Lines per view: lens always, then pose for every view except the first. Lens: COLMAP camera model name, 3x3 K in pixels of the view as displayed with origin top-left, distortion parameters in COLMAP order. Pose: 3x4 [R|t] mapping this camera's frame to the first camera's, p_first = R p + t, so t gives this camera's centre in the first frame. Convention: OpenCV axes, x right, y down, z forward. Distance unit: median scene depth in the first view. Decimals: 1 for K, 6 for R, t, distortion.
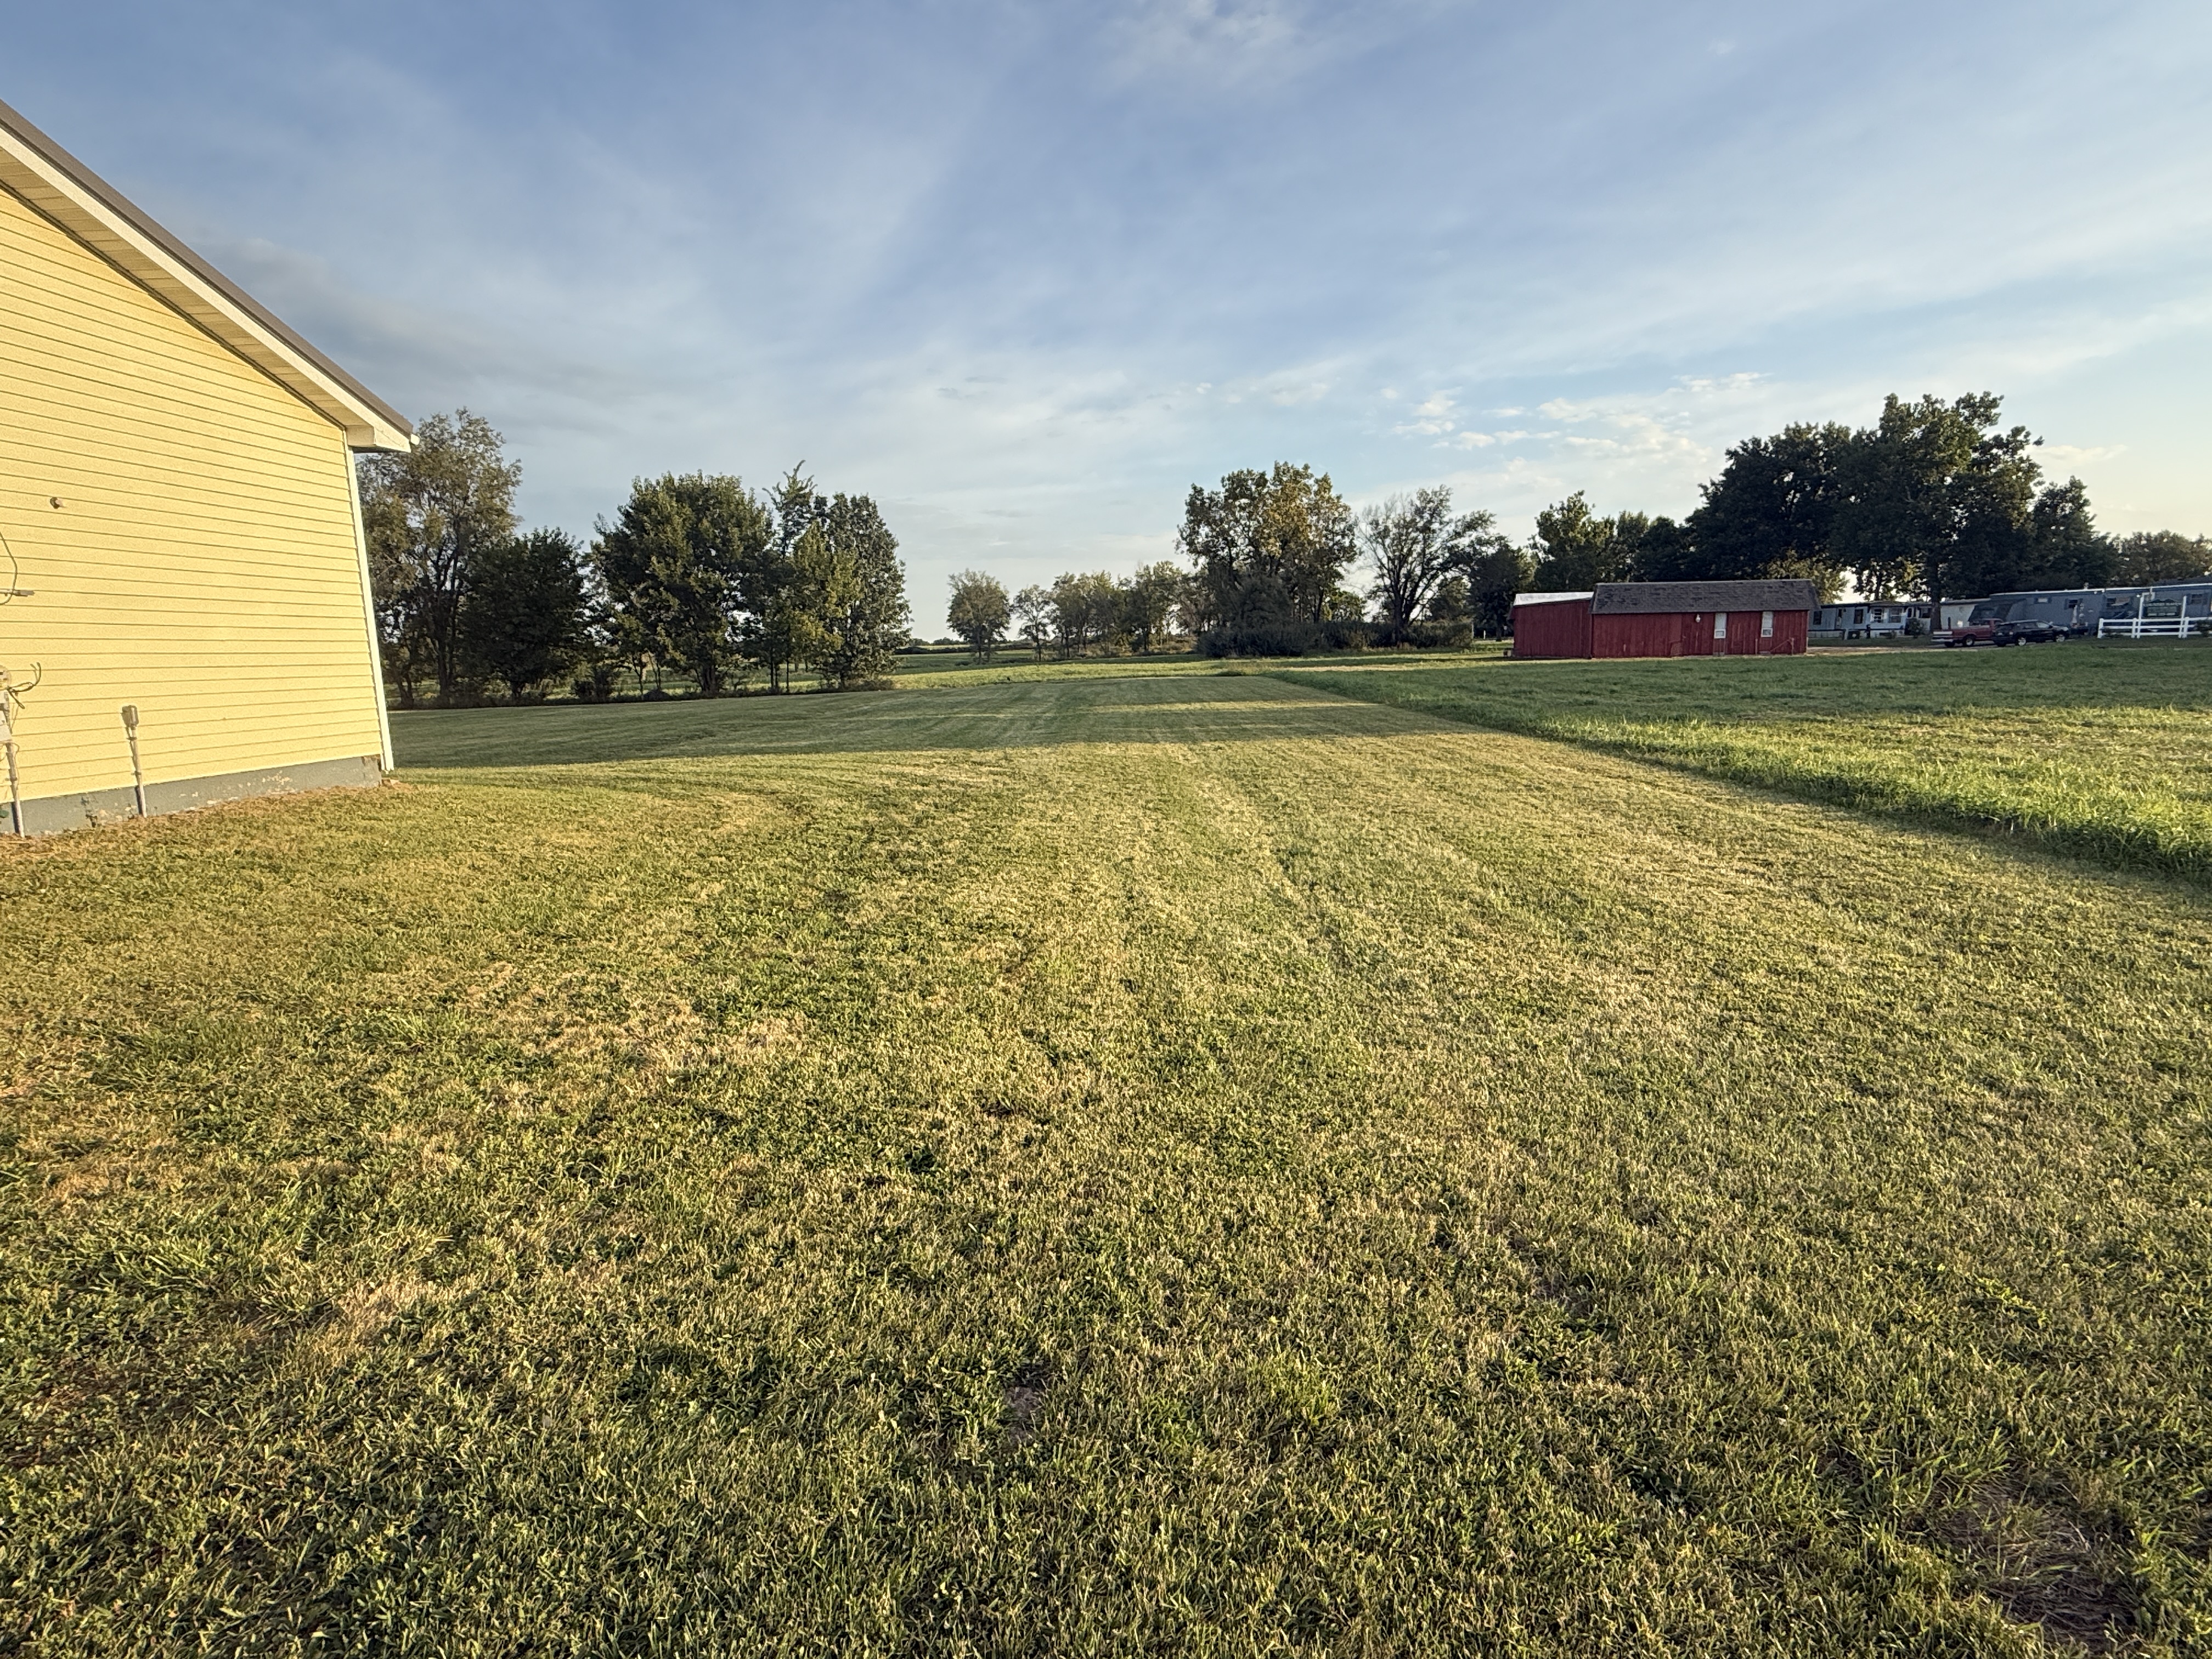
lens RADIAL K [[1173.4, 0, 1106.0], [0, 1173.4, 829.5], [0, 0, 1]] dist [-0.000373, -0.002219]
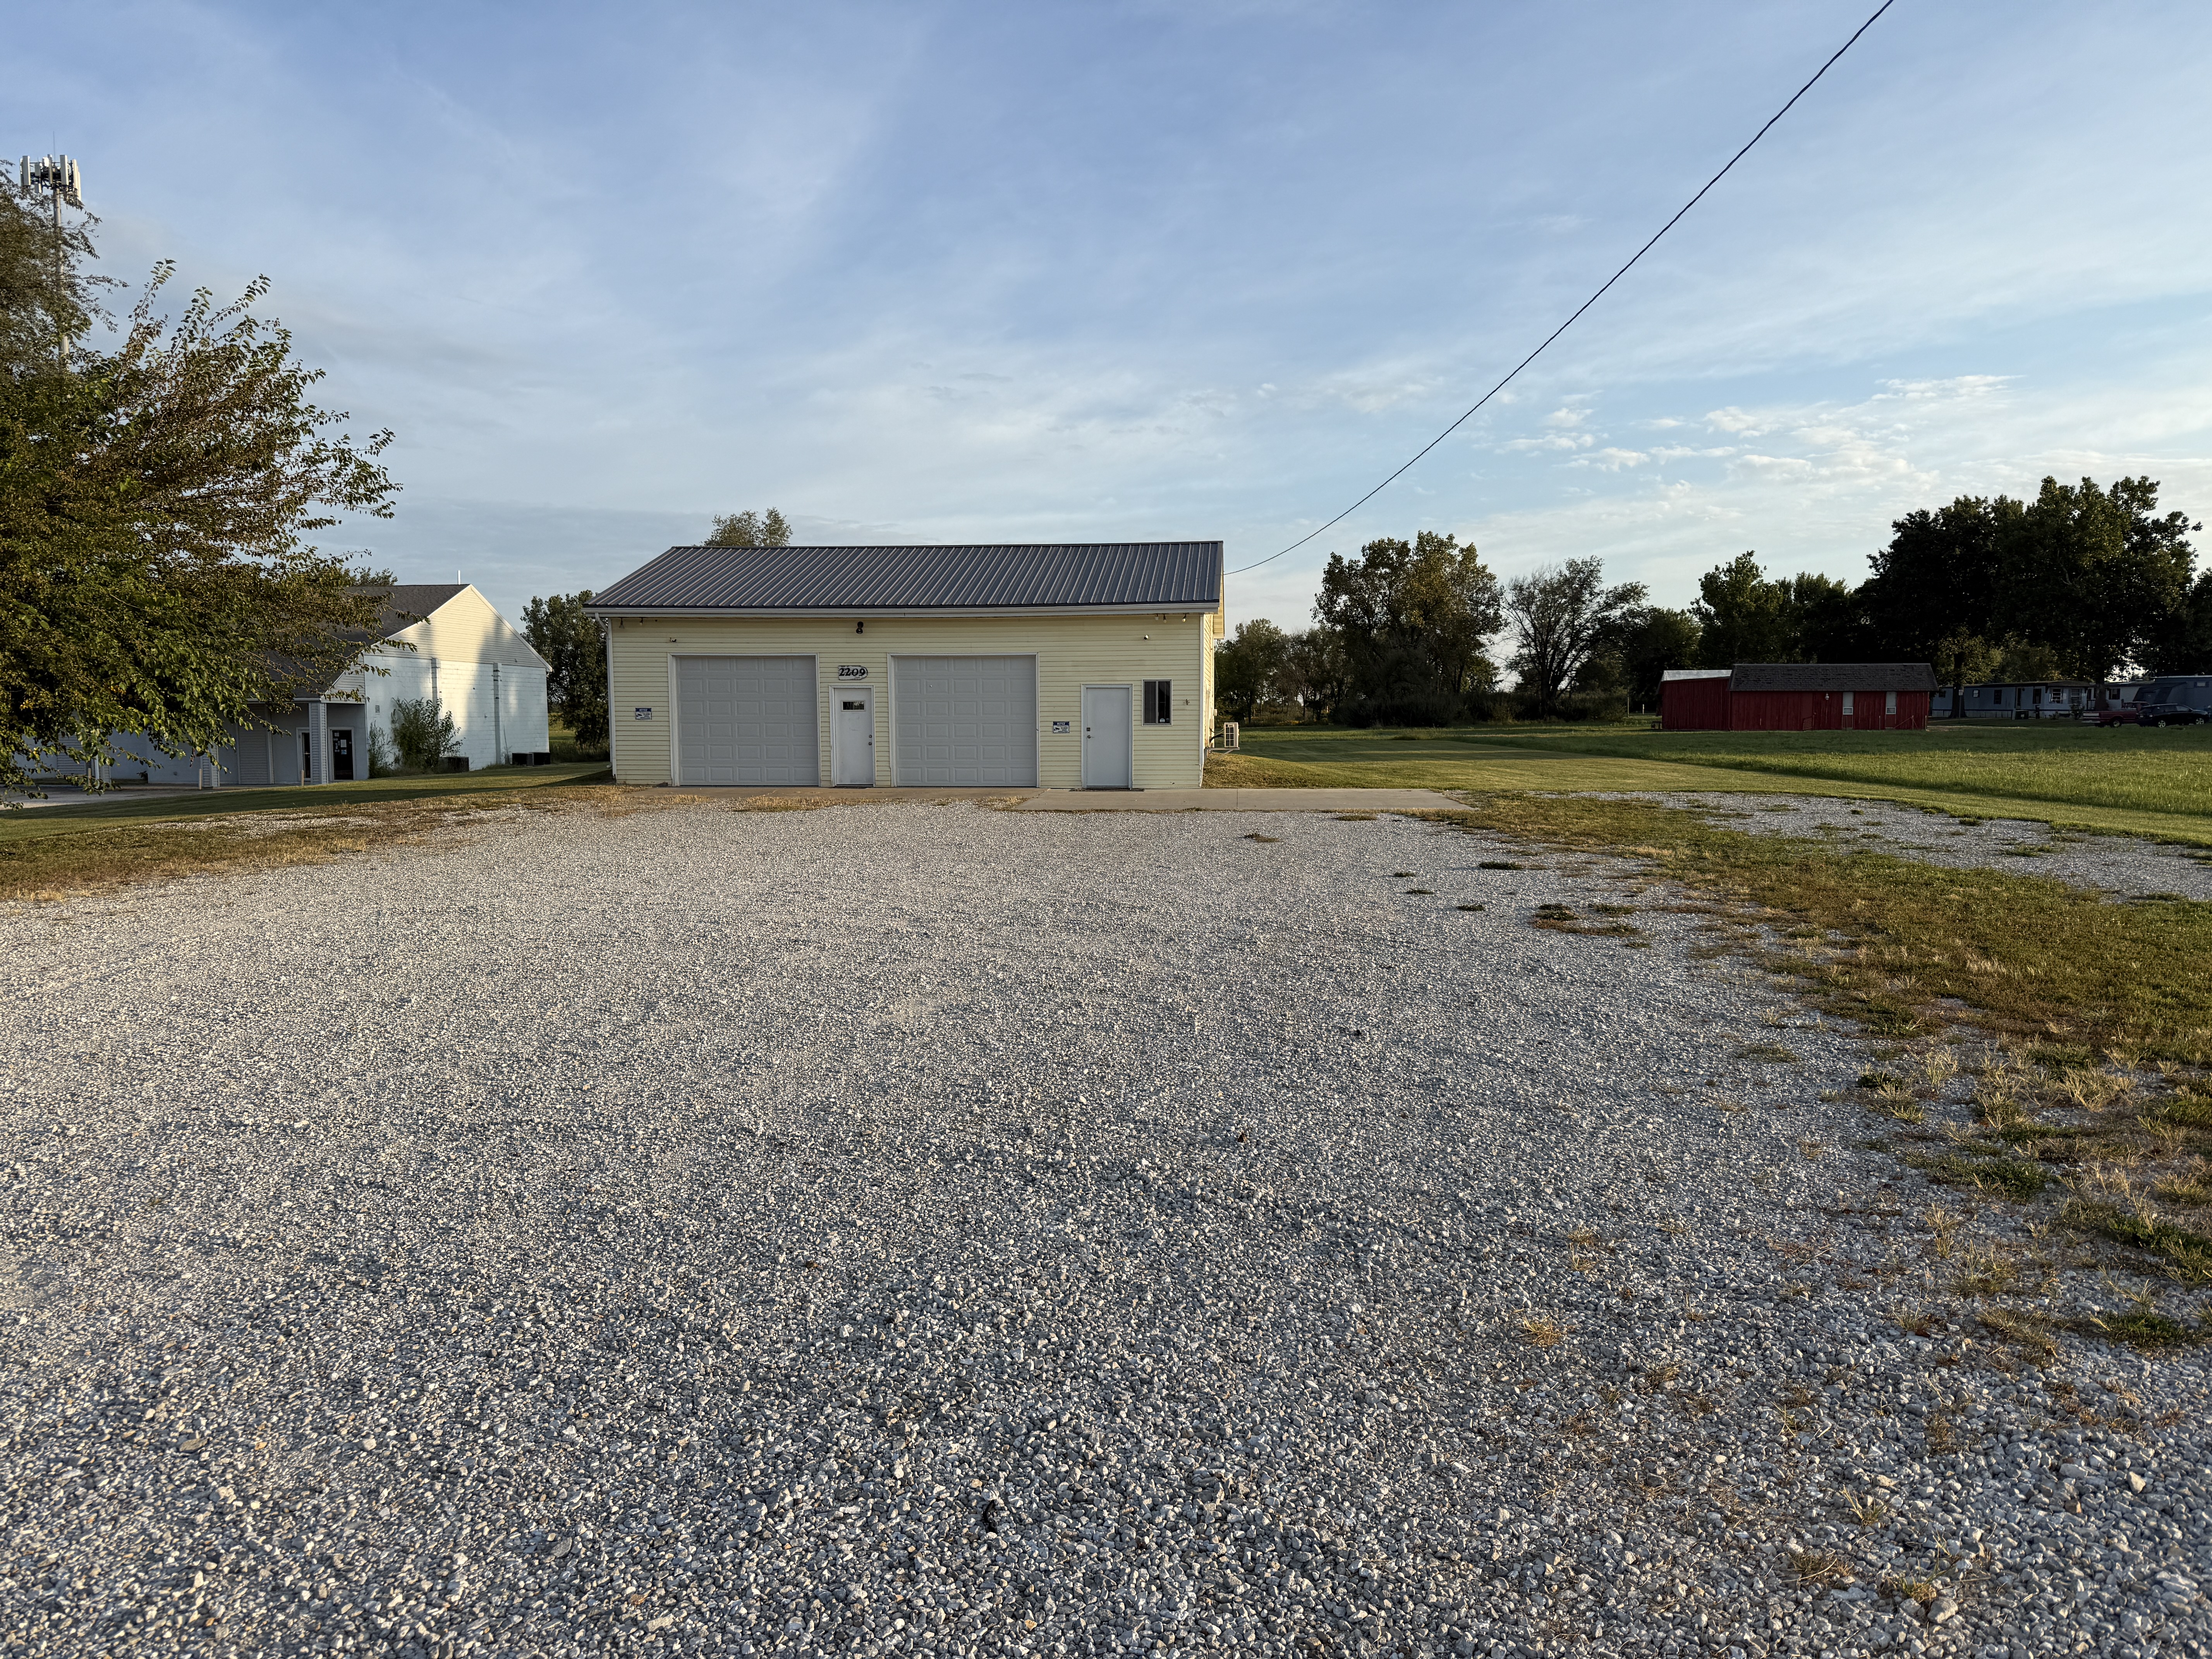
lens RADIAL K [[1530.5, 0, 1051.0], [0, 1530.5, 838.7], [0, 0, 1]] dist [0.099542, -0.171910]
pose [[0.998171, 0.021647, -0.056440, -0.082663], [-0.025812, 0.996914, -0.074141, 0.046756], [0.054661, 0.075462, 0.995649, -0.279841]]
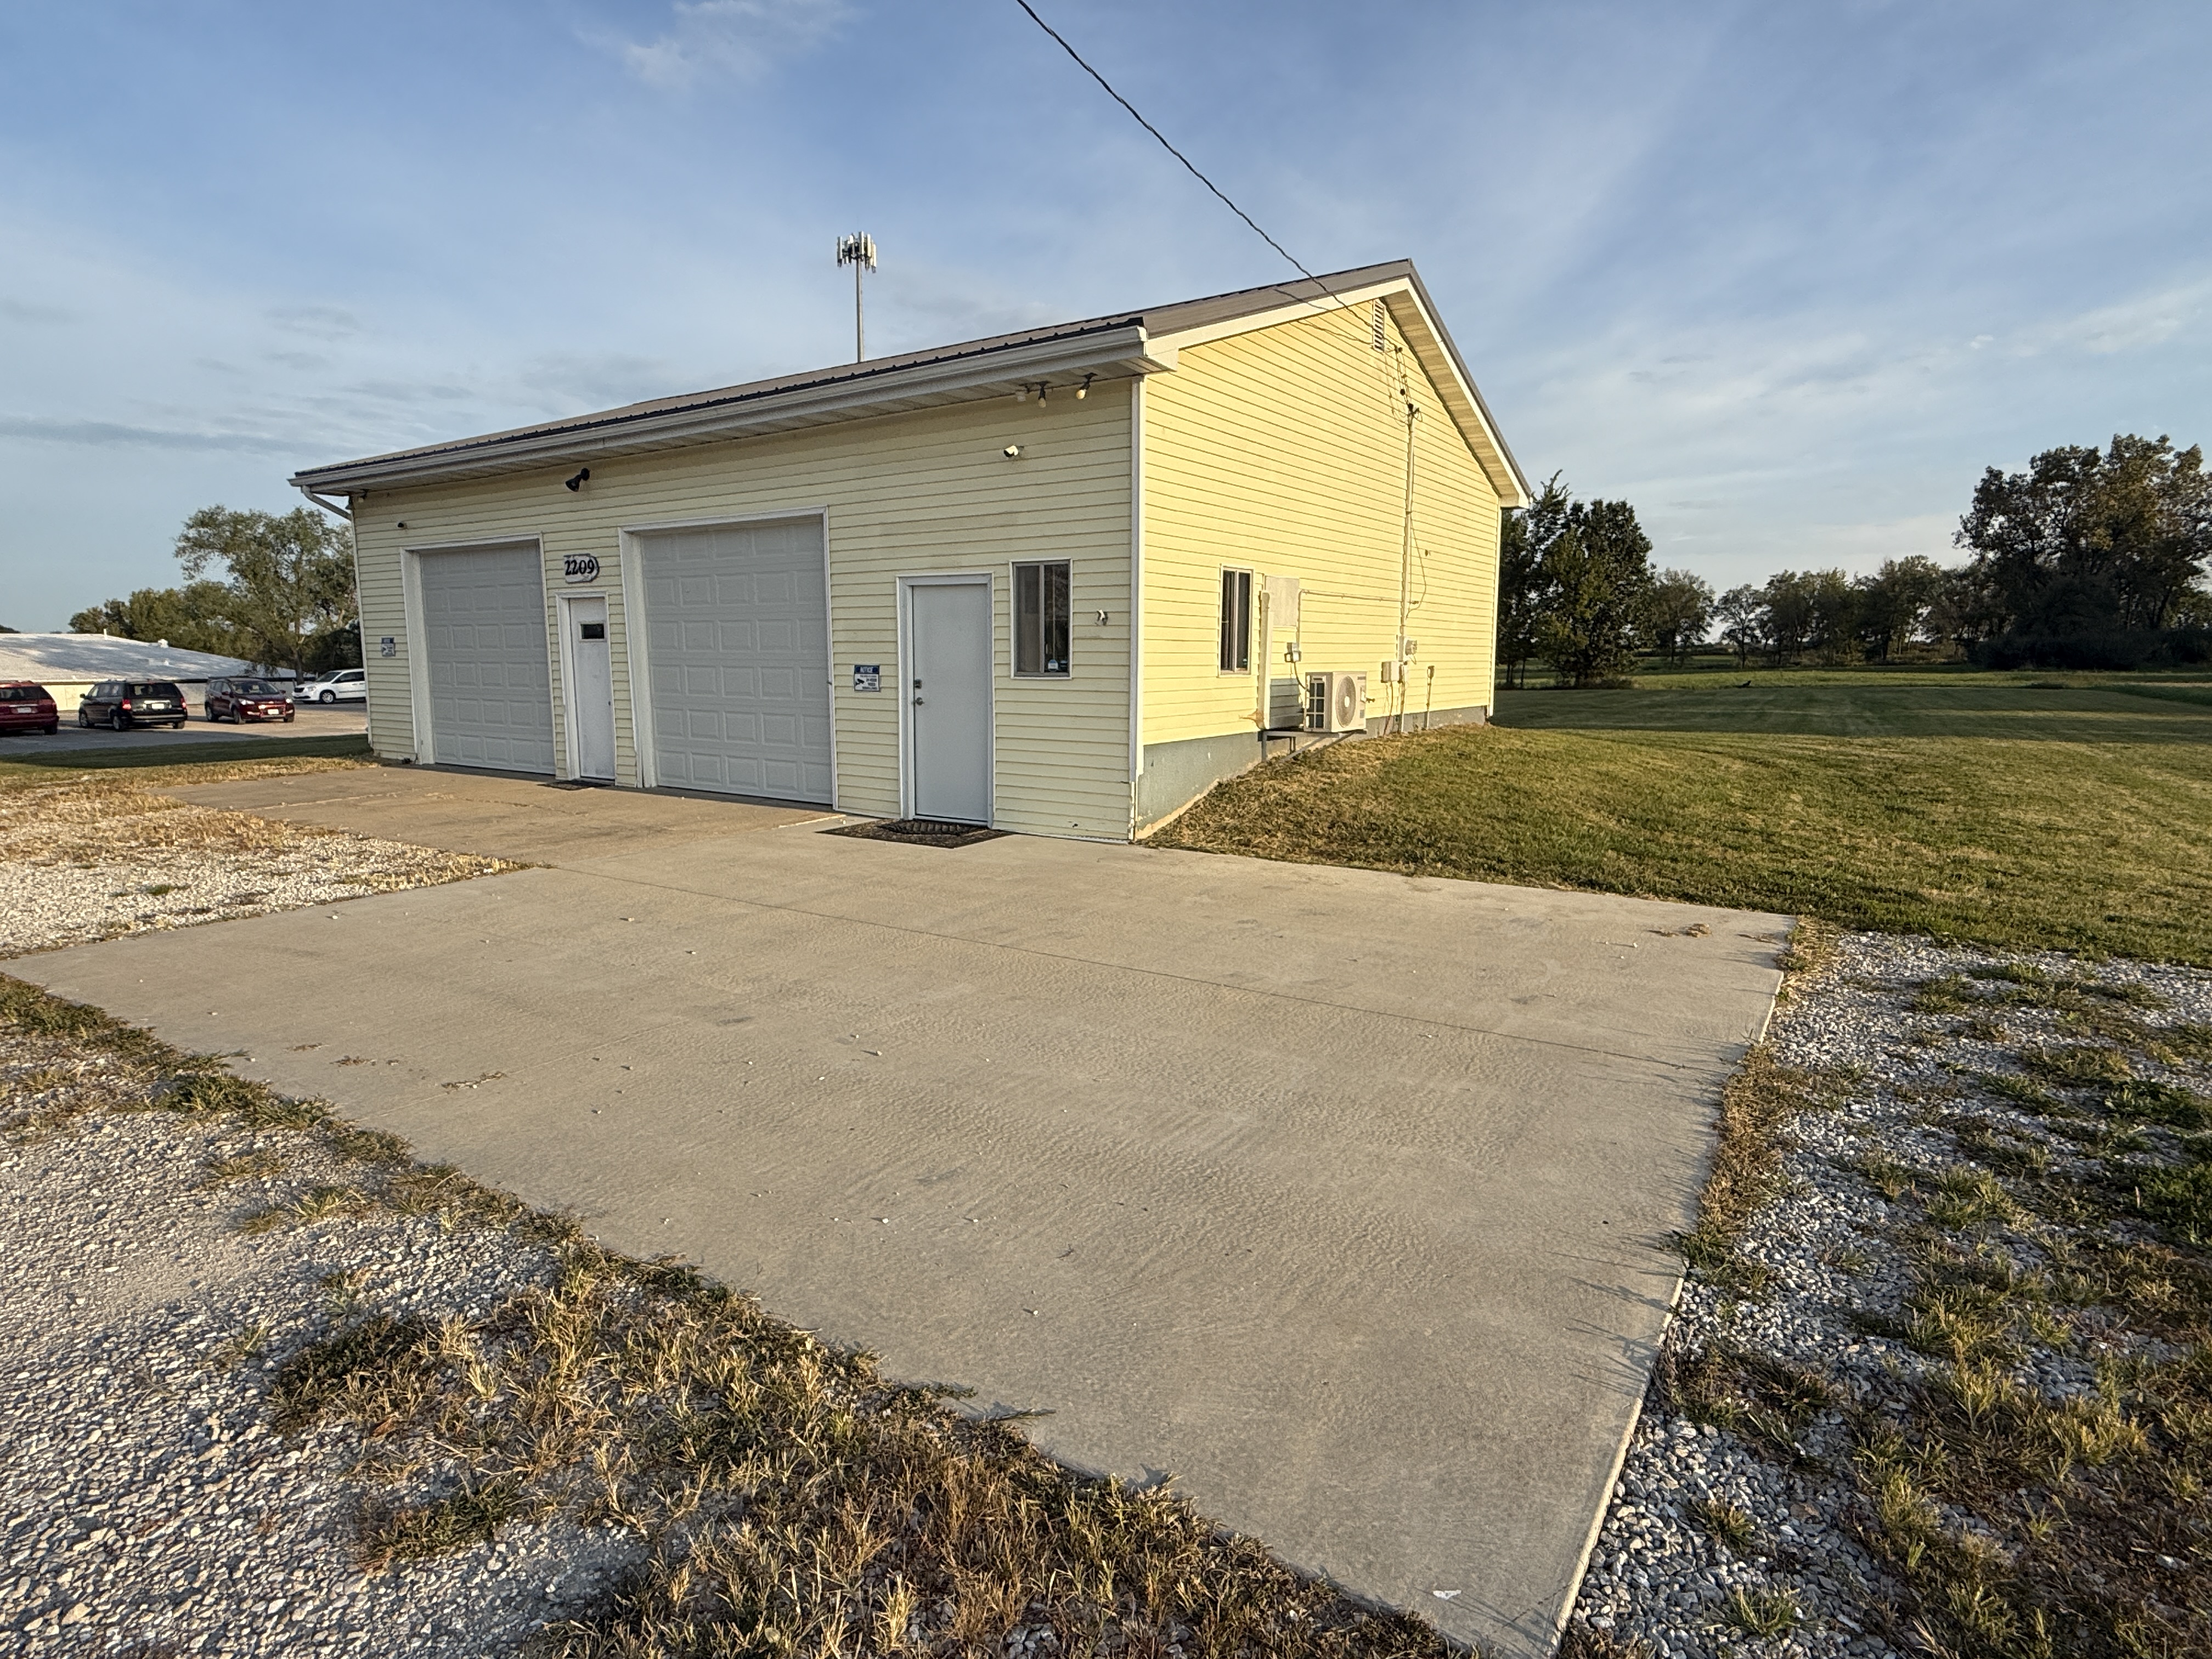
lens RADIAL K [[1173.4, 0, 1106.0], [0, 1173.4, 829.5], [0, 0, 1]] dist [-0.000373, -0.002219]
pose [[0.861668, 0.097556, -0.498007, -0.029552], [-0.097642, 0.994883, 0.025947, 0.011237], [0.497990, 0.026269, 0.866785, -0.061044]]
